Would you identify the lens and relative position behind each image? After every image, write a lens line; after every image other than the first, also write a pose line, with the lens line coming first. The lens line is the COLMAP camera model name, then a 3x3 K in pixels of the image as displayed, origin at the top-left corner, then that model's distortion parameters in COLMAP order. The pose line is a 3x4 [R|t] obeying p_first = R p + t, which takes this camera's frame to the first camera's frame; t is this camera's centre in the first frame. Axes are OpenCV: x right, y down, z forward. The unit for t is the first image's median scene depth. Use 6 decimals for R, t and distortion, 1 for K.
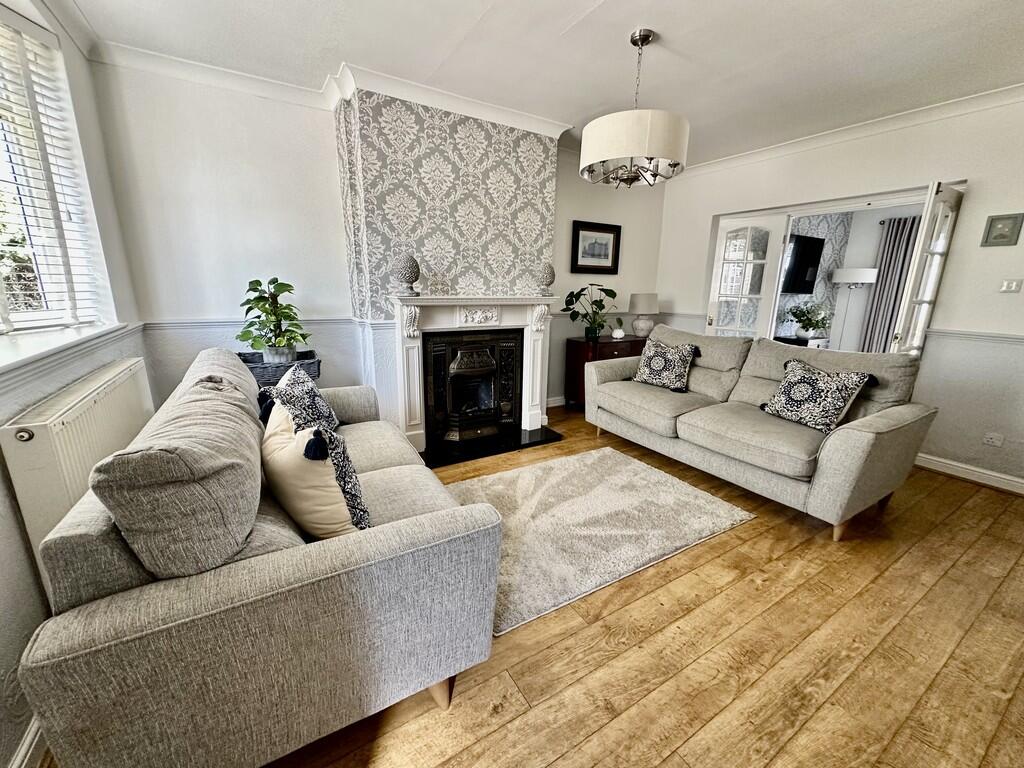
lens RADIAL K [[415.8, 0, 513.4], [0, 415.8, 373.9], [0, 0, 1]] dist [0.002359, 0.000267]
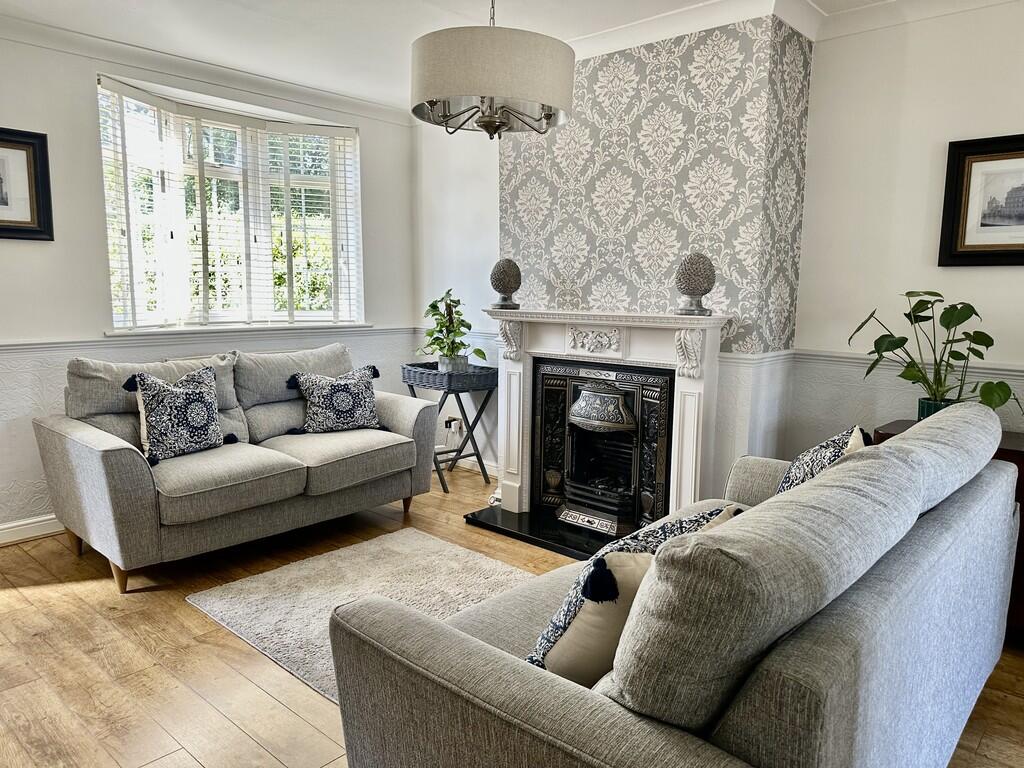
lens RADIAL K [[714.1, 0, 512.6], [0, 714.1, 391.1], [0, 0, 1]] dist [-0.006578, -0.011554]
pose [[0.292833, 0.110748, -0.949728, 0.947015], [-0.207532, 0.976953, 0.049934, -0.091701], [0.933370, 0.182476, 0.309068, 0.542672]]
